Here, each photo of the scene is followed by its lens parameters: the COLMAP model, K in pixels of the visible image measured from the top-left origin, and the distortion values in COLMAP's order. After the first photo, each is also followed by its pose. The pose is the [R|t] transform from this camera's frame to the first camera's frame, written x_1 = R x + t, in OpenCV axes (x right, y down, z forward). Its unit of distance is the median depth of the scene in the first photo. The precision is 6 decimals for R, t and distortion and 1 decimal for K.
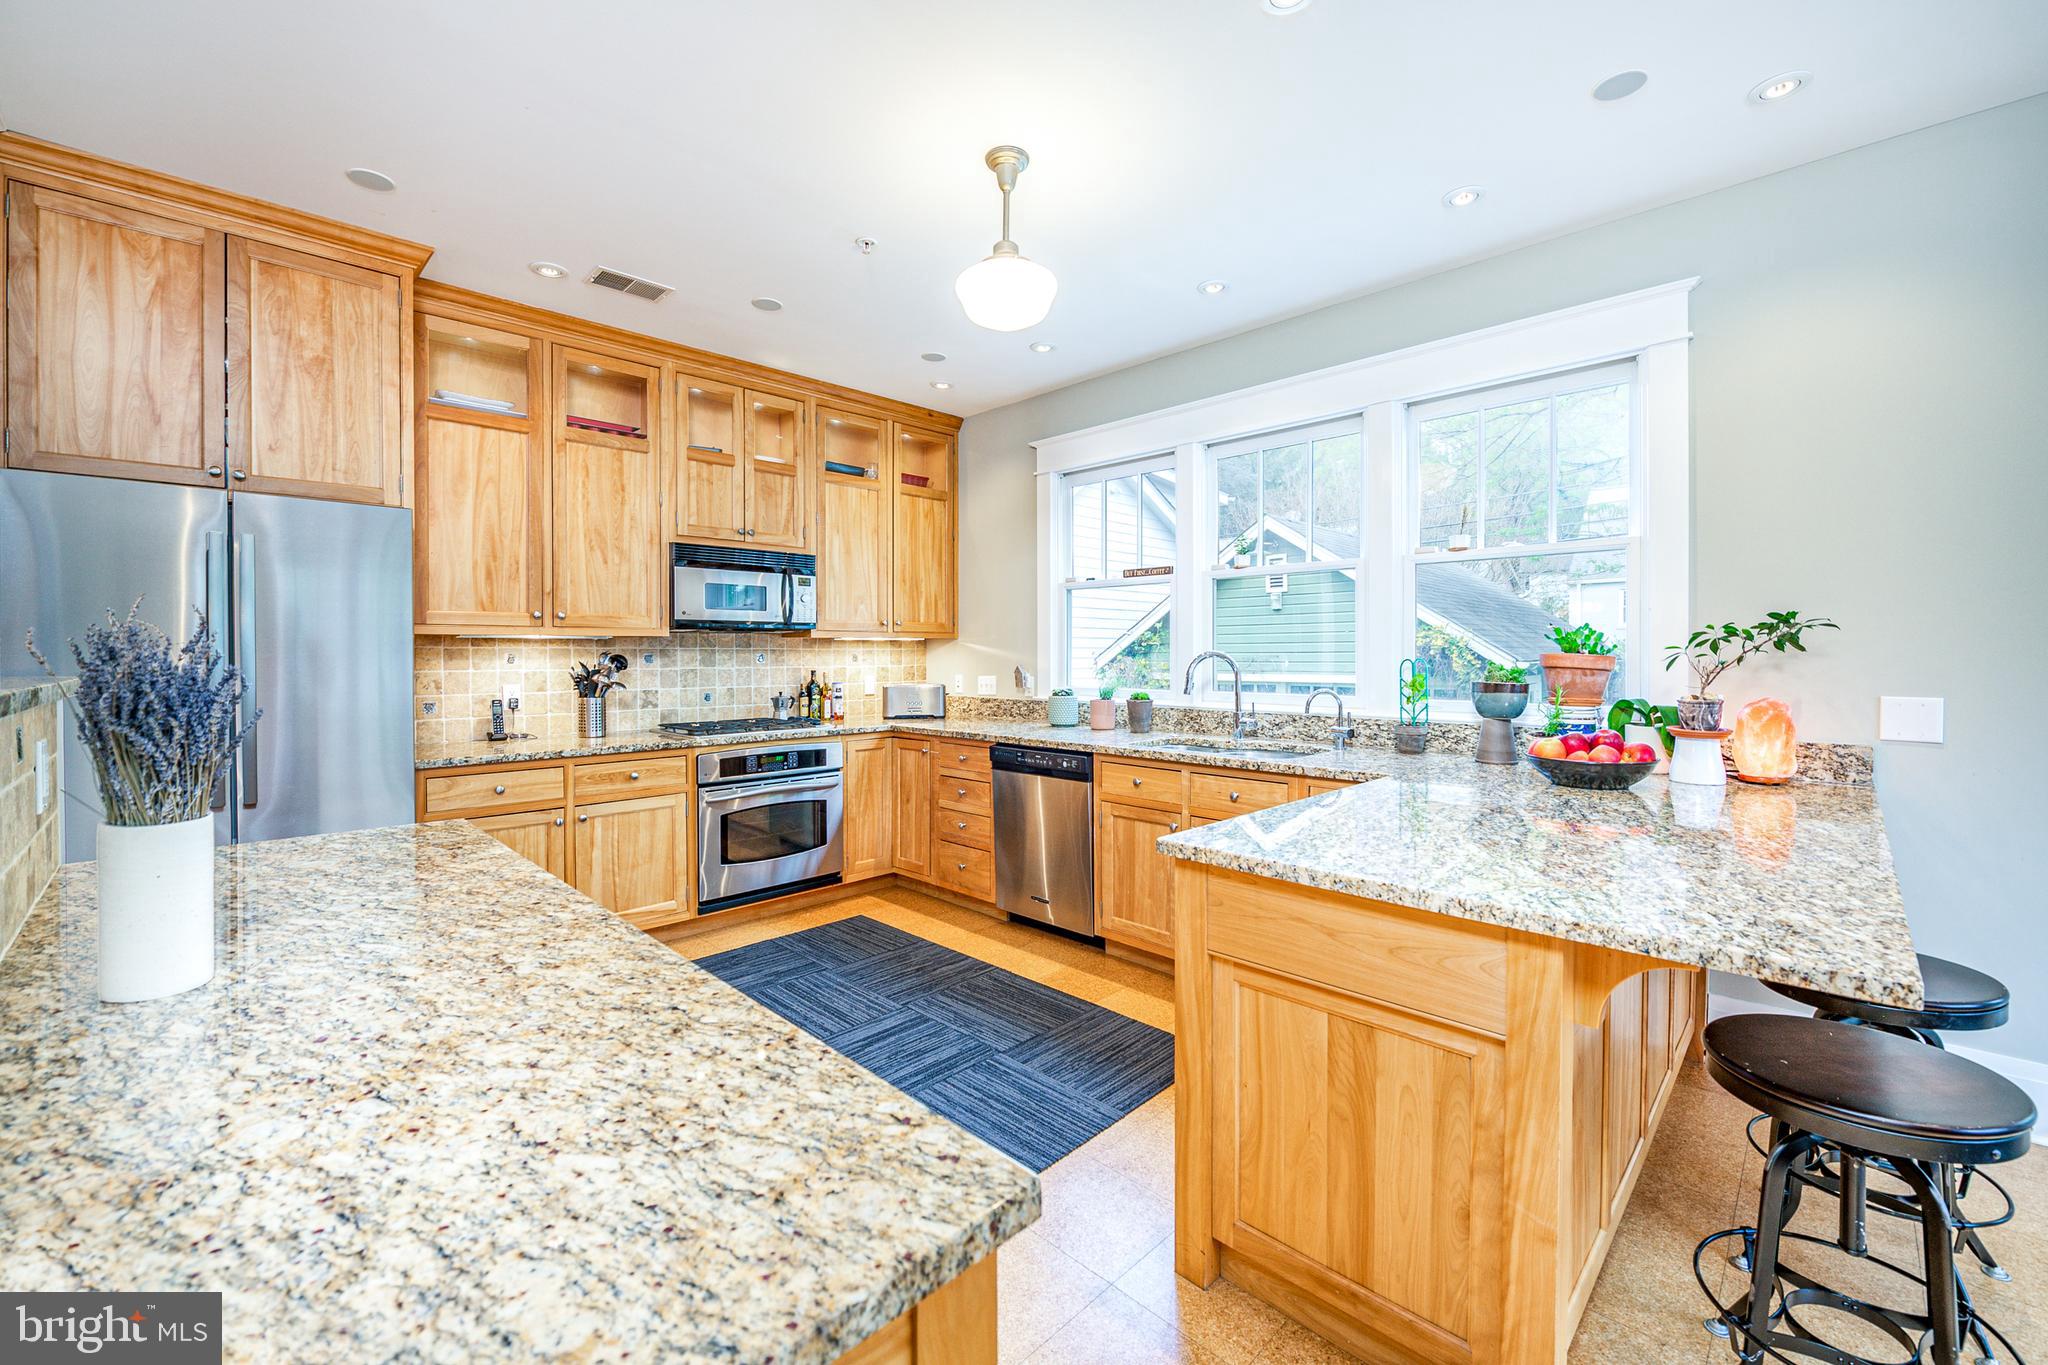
lens RADIAL K [[832.2, 0, 1025.1], [0, 832.2, 673.0], [0, 0, 1]] dist [-0.017308, -0.000601]
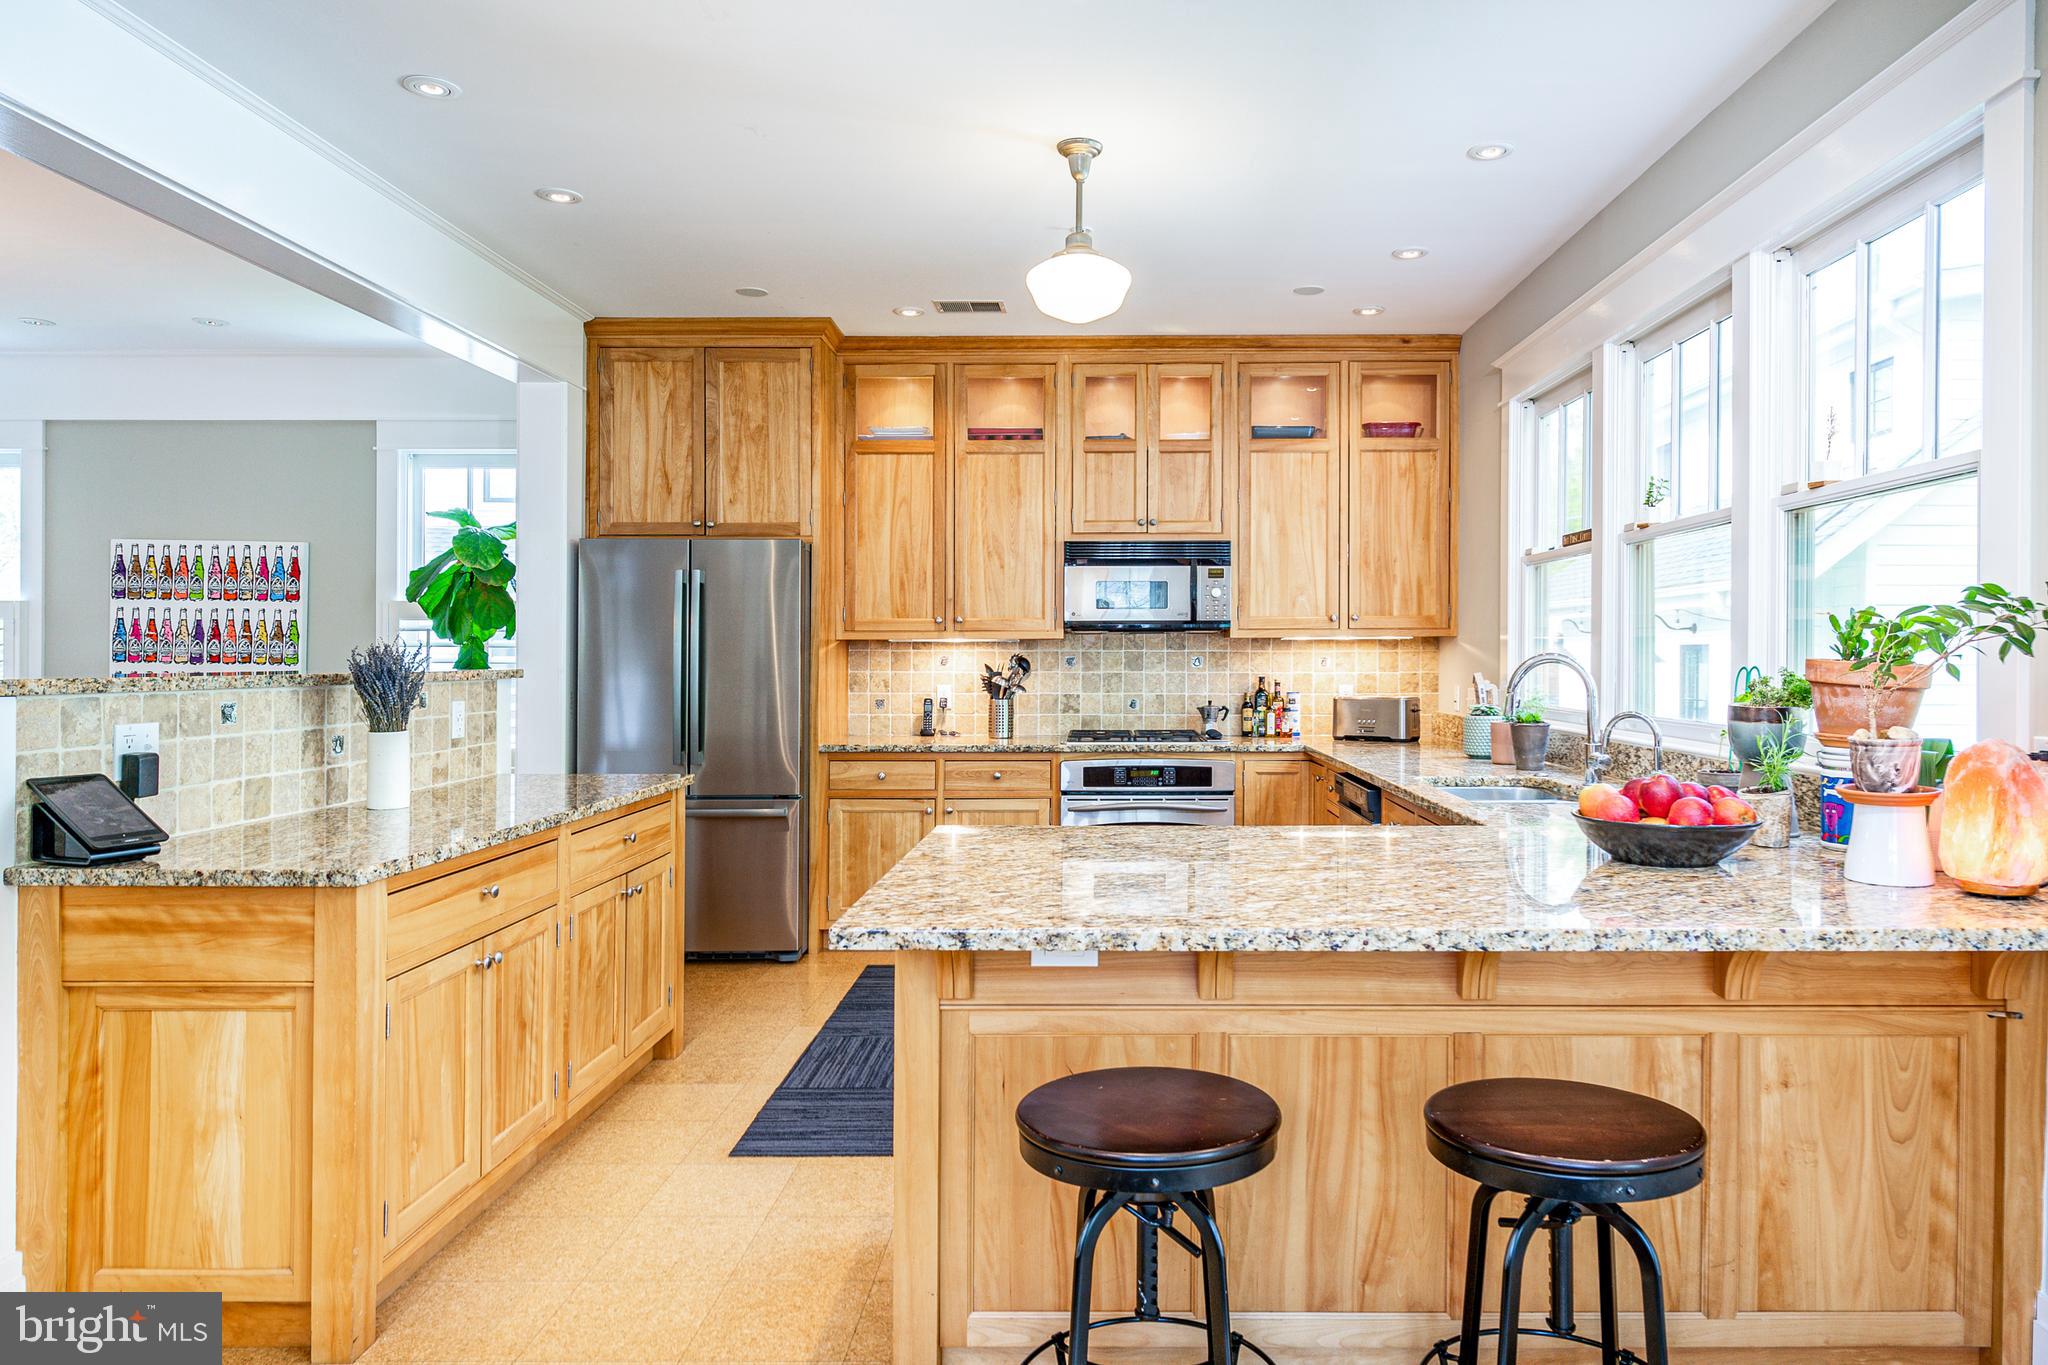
lens RADIAL K [[1197.2, 0, 1030.3], [0, 1197.2, 676.8], [0, 0, 1]] dist [0.007970, 0.000384]
pose [[0.700648, 0.014423, -0.713362, 0.550804], [-0.017487, 0.999842, 0.003040, -0.003116], [0.713293, 0.010345, 0.700790, -0.008348]]
